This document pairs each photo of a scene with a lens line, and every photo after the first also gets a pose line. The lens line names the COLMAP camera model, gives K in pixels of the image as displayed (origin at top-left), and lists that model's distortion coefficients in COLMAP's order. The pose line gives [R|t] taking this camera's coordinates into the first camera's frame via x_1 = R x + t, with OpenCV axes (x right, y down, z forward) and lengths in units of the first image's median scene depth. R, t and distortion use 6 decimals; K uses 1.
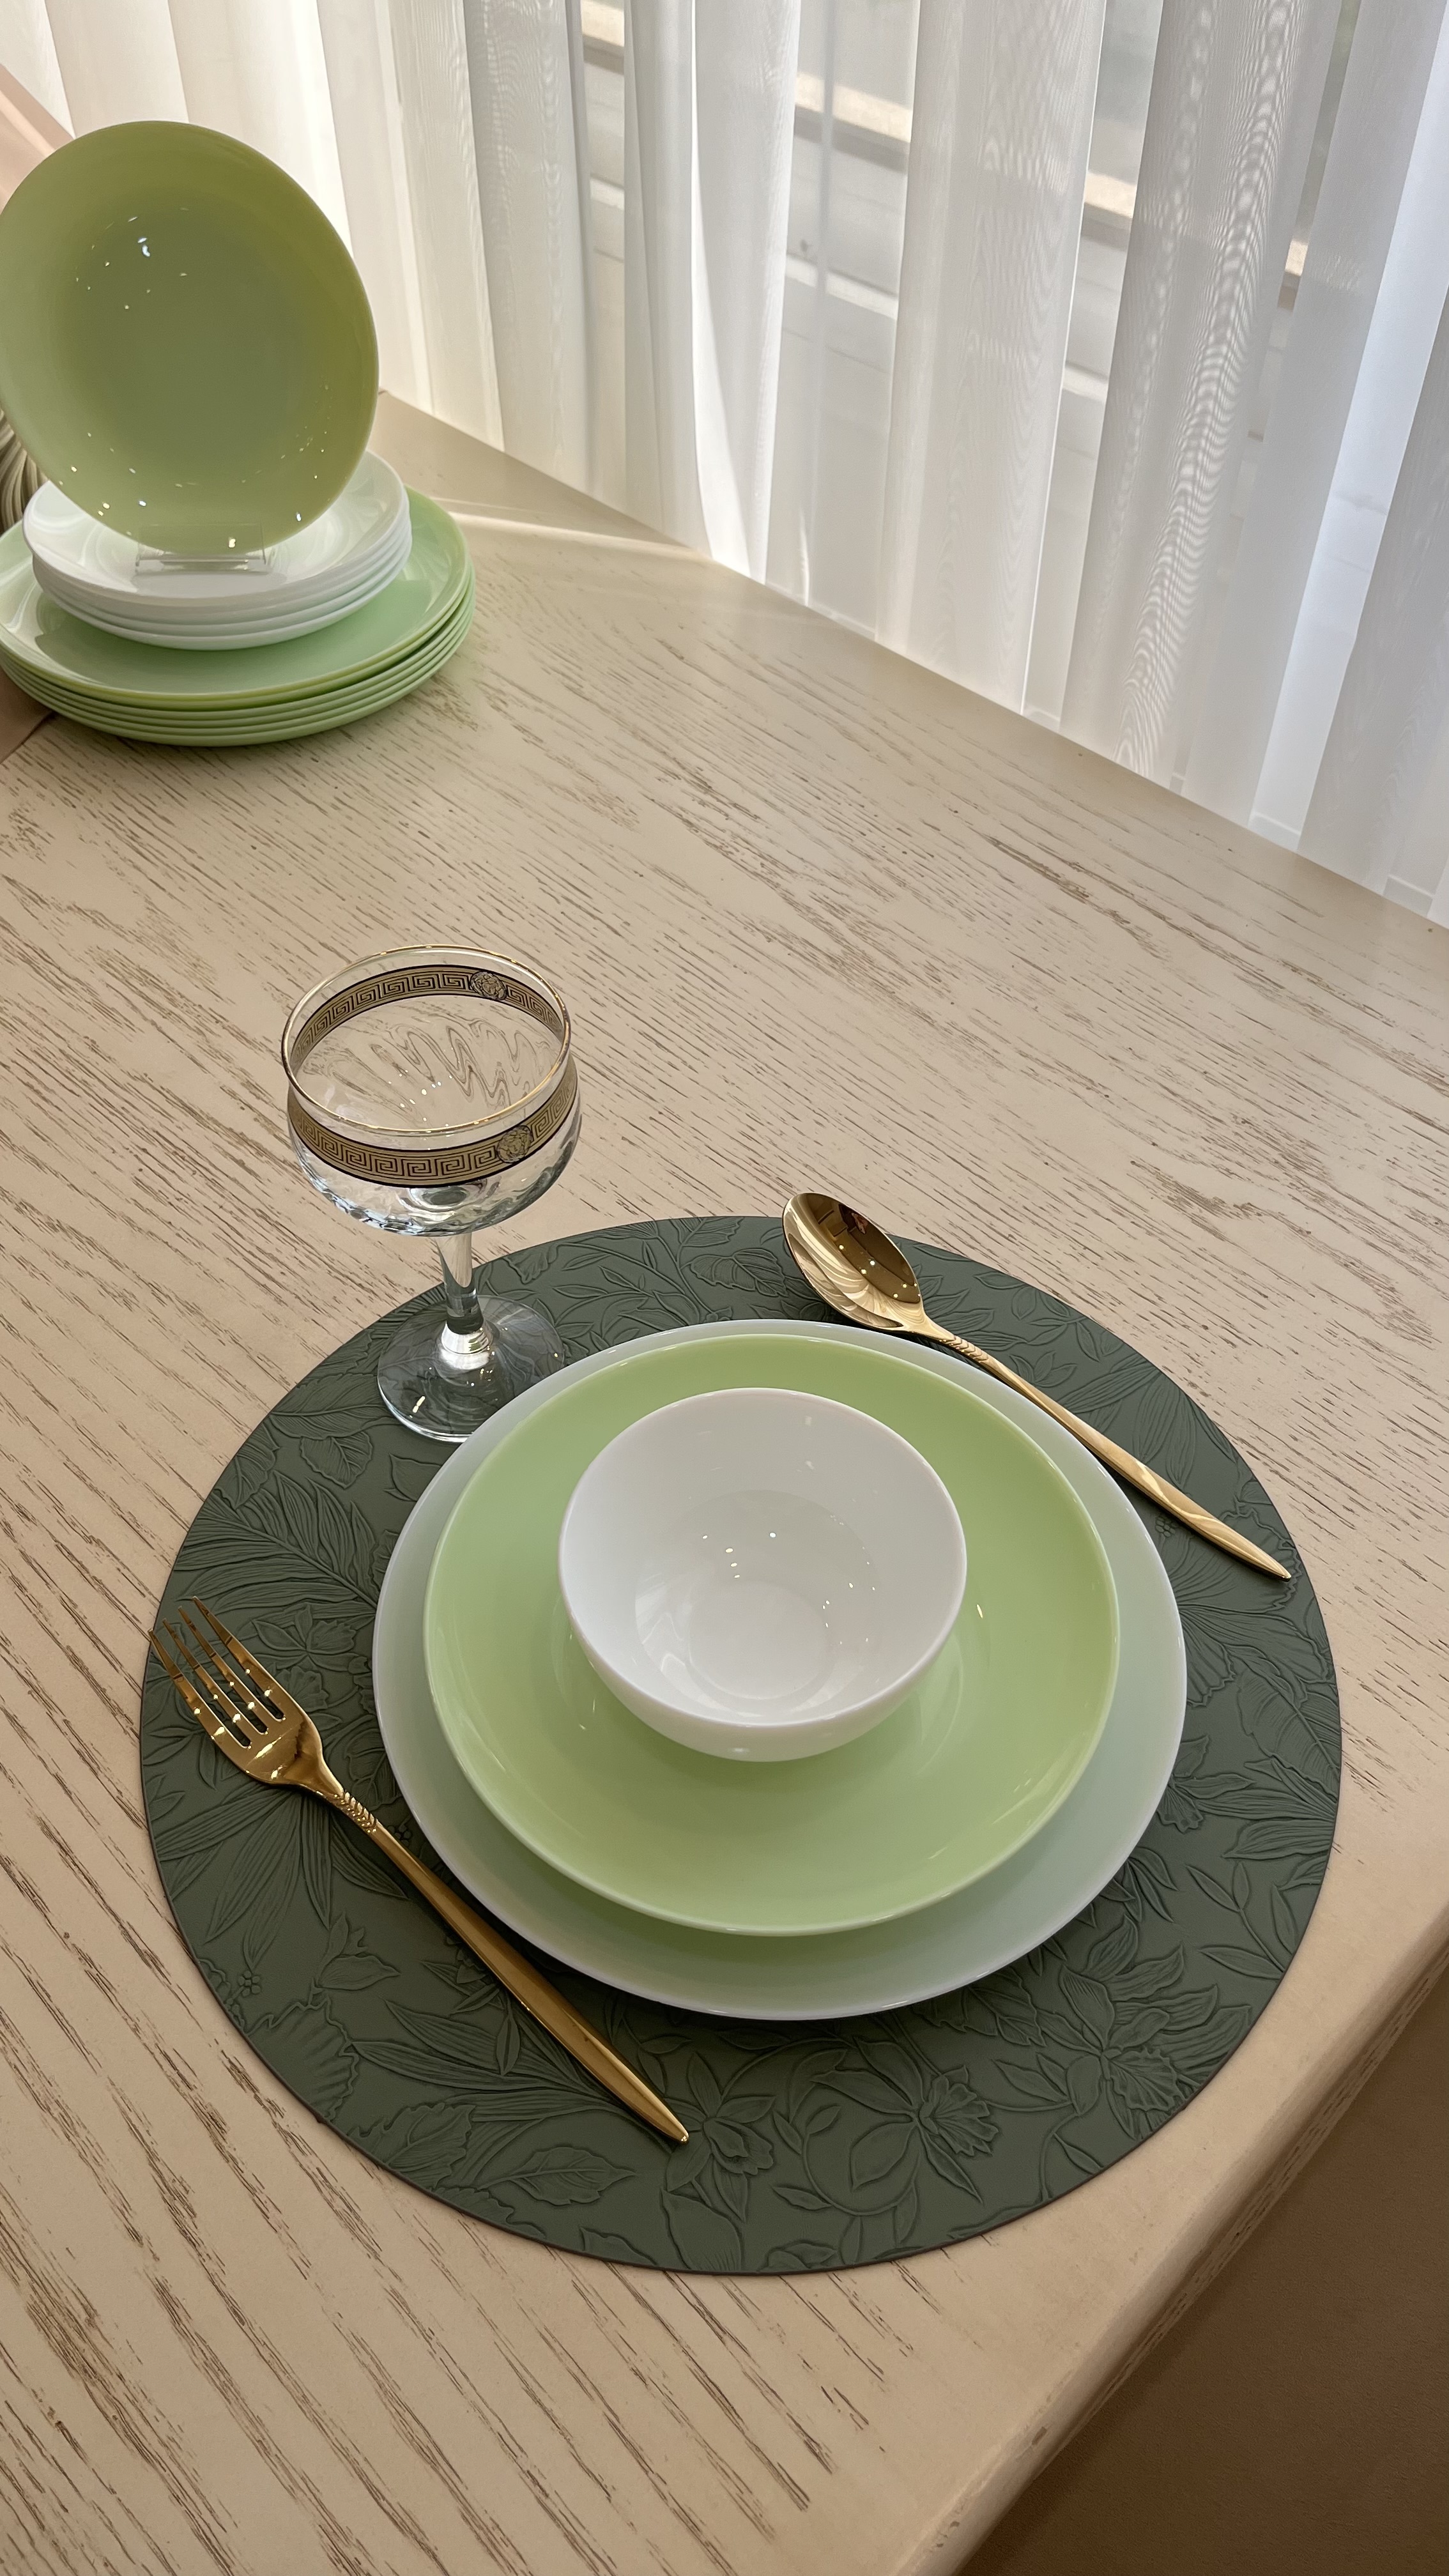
lens RADIAL K [[1987.7, 0, 718.3], [0, 1987.7, 1289.4], [0, 0, 1]] dist [0.054240, -0.088115]
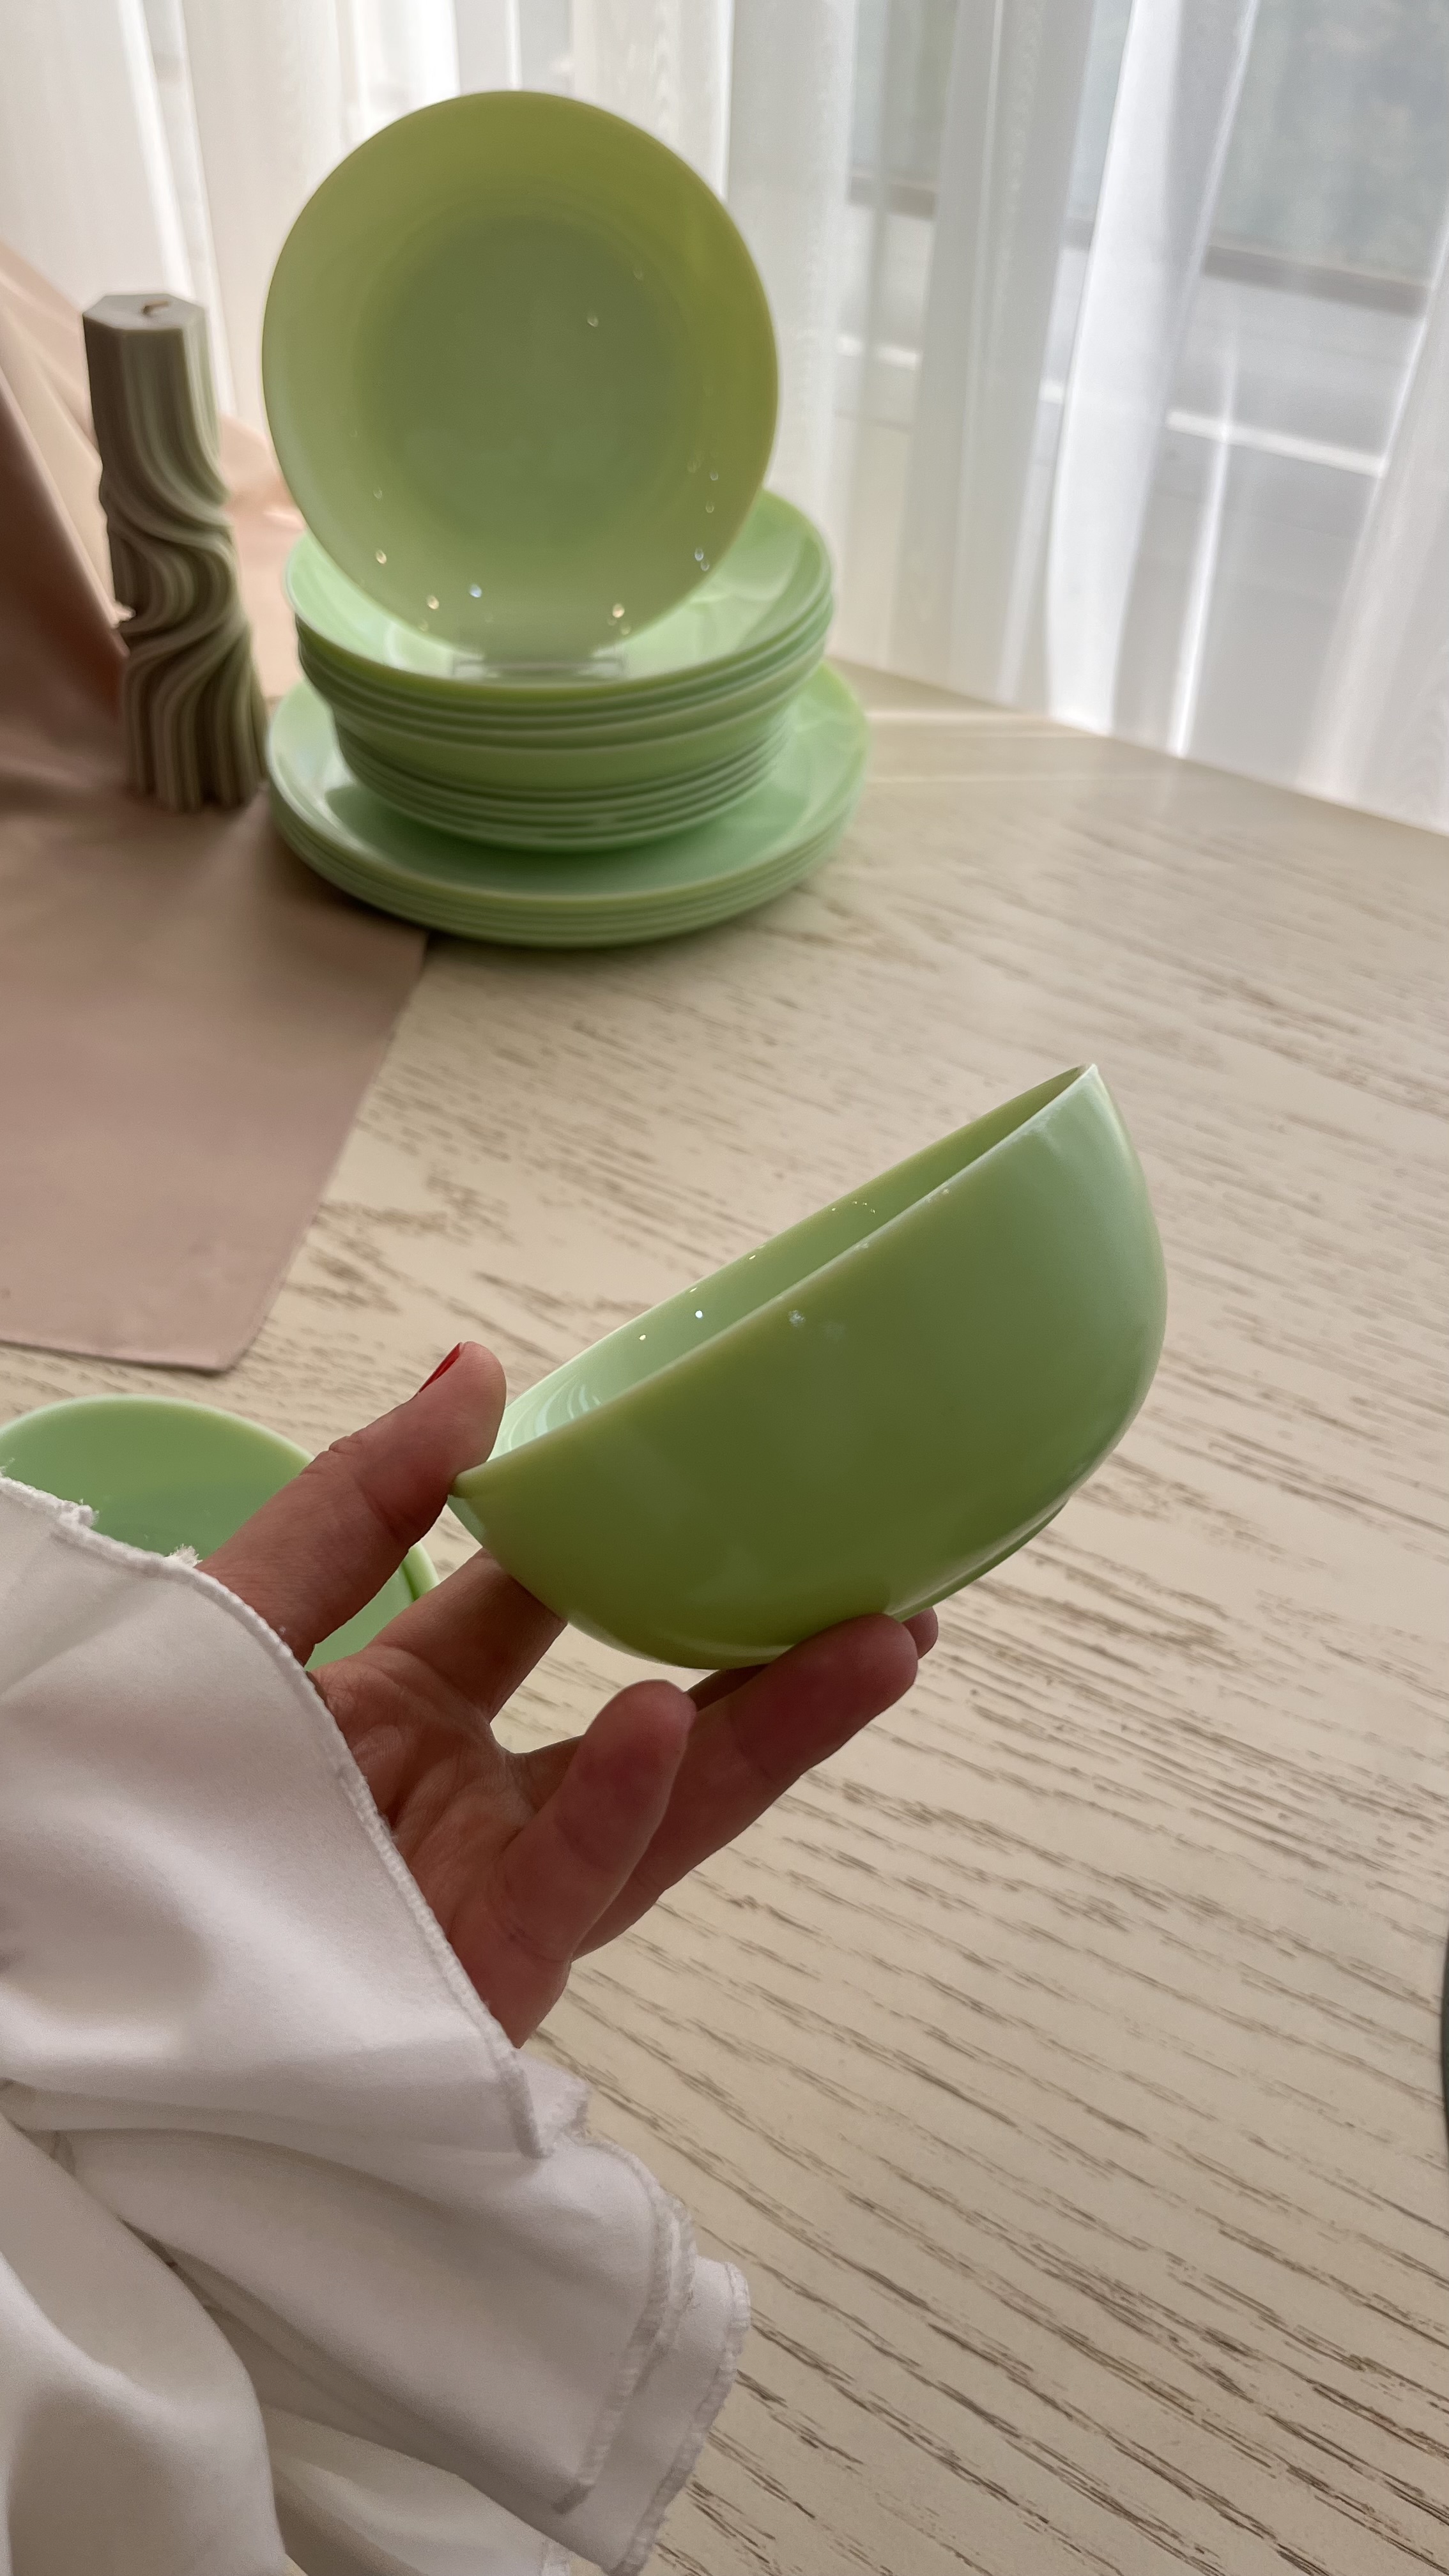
lens RADIAL K [[1987.7, 0, 718.3], [0, 1987.7, 1289.4], [0, 0, 1]] dist [0.054240, -0.088115]
pose [[0.962828, -0.175388, 0.205431, -0.461653], [0.185141, 0.982281, -0.029099, -0.181176], [-0.196687, 0.066051, 0.978239, 0.316801]]
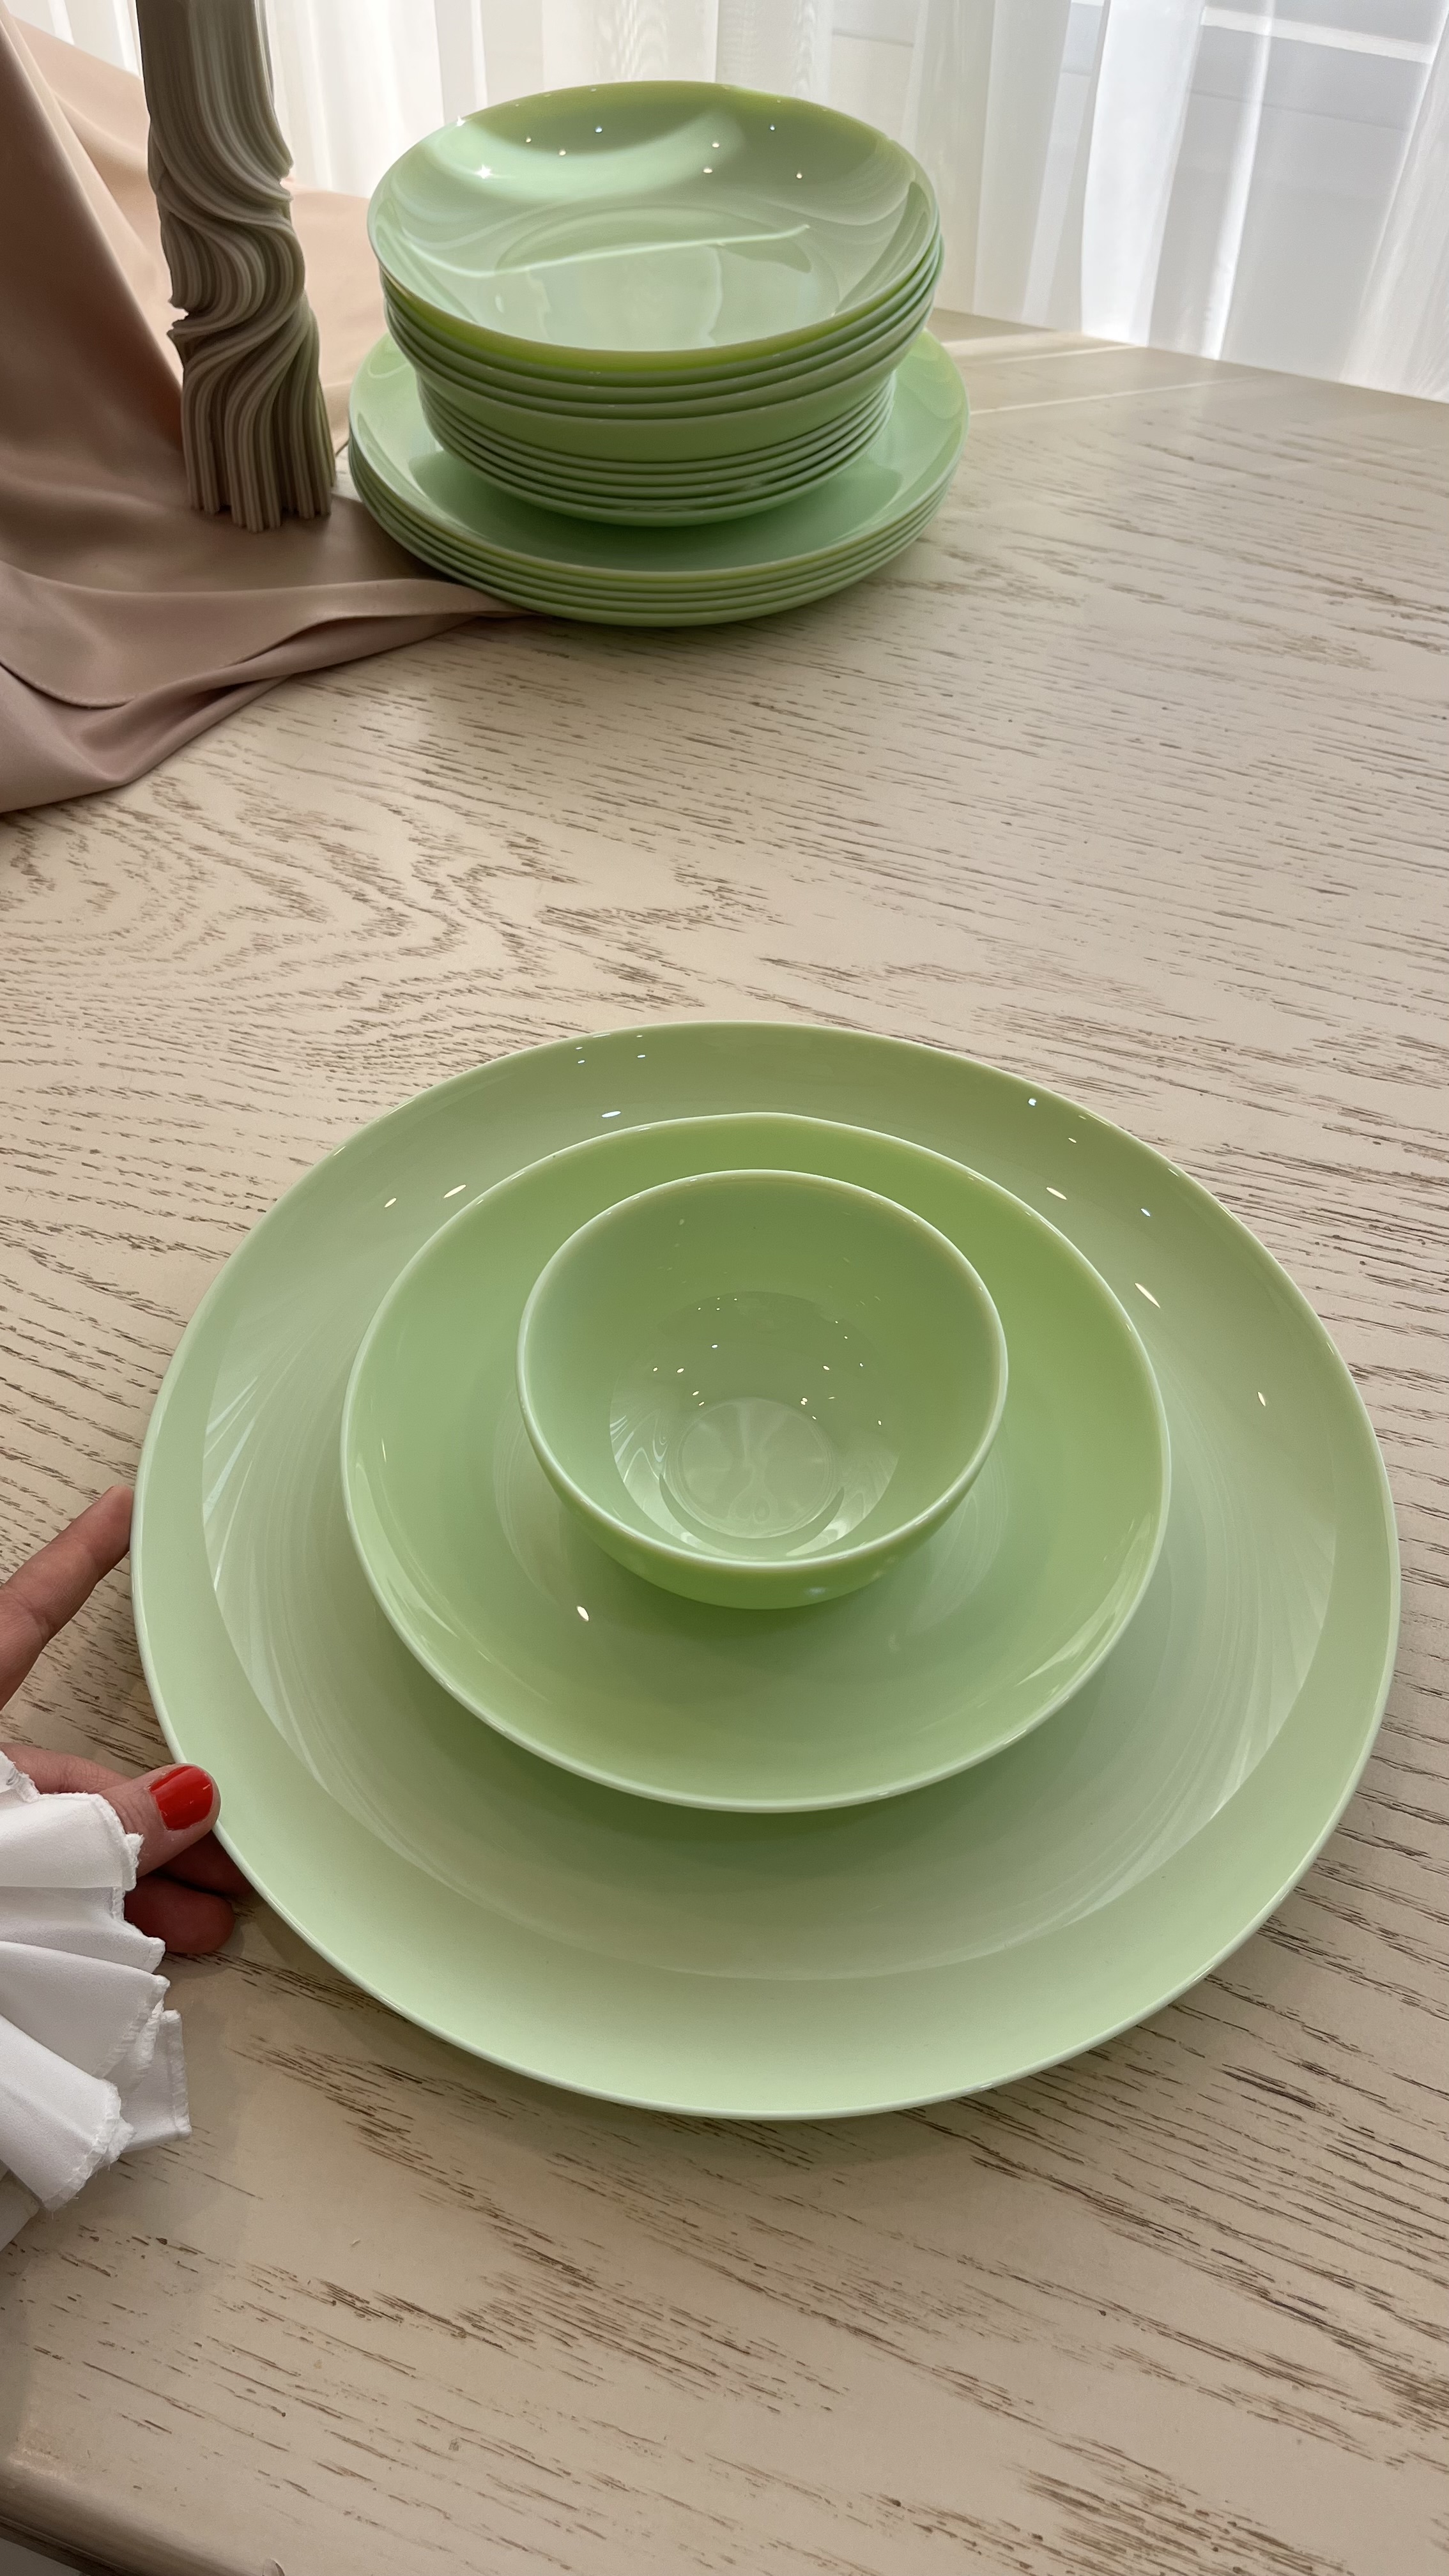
lens RADIAL K [[1987.7, 0, 718.3], [0, 1987.7, 1289.4], [0, 0, 1]] dist [0.054240, -0.088115]
pose [[0.890768, -0.351064, 0.288593, -0.683809], [0.321780, 0.935648, 0.144983, -0.223891], [-0.320920, -0.036282, 0.946411, 0.342573]]
